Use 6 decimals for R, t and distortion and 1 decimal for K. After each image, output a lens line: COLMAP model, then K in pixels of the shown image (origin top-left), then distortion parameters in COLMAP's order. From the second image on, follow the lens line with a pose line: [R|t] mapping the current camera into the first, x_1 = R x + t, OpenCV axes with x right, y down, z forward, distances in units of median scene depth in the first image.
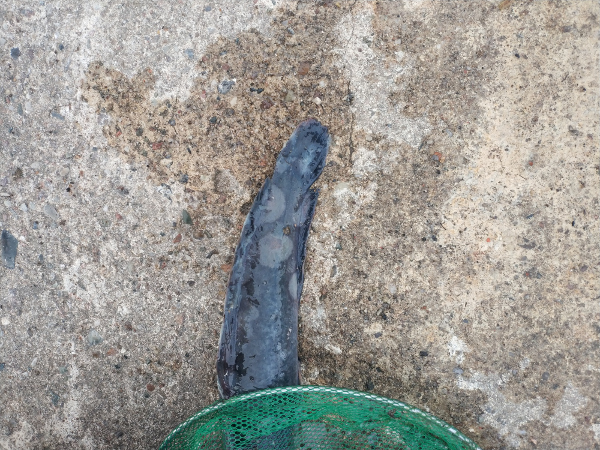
lens RADIAL K [[480.6, 0, 300.0], [0, 480.6, 225.0], [0, 0, 1]] dist [-0.028966, 0.010563]
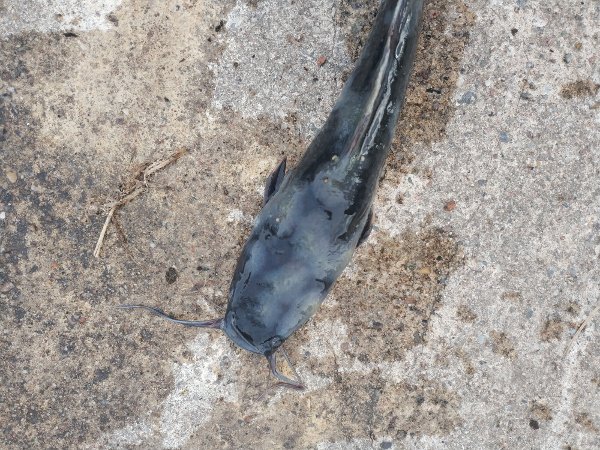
lens RADIAL K [[480.6, 0, 300.0], [0, 480.6, 225.0], [0, 0, 1]] dist [-0.028966, 0.010563]
pose [[-0.990859, -0.050253, 0.125194, 0.041261], [0.035834, -0.992735, -0.114866, -0.482034], [0.130057, -0.109329, 0.985460, 0.023021]]
